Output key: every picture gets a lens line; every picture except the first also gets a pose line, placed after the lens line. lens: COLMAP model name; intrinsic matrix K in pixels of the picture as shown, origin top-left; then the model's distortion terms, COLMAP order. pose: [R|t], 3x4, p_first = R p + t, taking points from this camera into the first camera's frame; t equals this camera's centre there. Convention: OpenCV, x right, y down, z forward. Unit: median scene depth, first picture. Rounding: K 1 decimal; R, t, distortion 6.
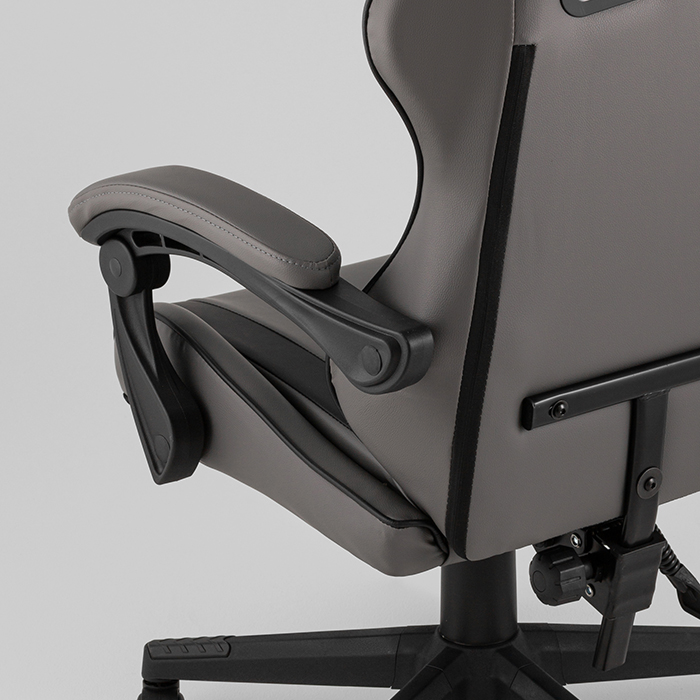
lens RADIAL K [[4168.5, 0, 350.1], [0, 4168.5, 349.7], [0, 0, 1]] dist [-0.153246, 0.000000]
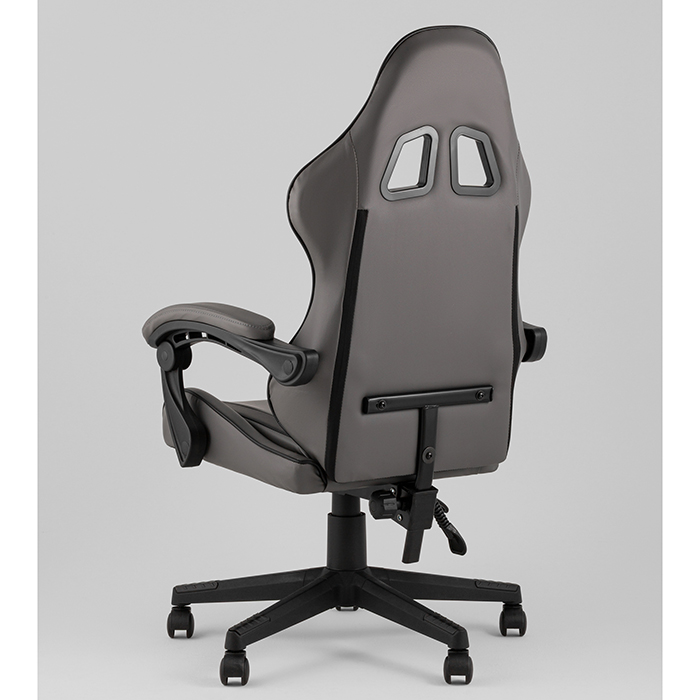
lens RADIAL K [[4168.5, 0, 350.2], [0, 4168.5, 349.9], [0, 0, 1]] dist [-0.153246, 0.000000]
pose [[0.999771, 0.012322, -0.017477, 0.068815], [-0.017642, 0.937153, -0.348473, 0.683004], [0.012084, 0.348702, 0.937156, -0.889530]]
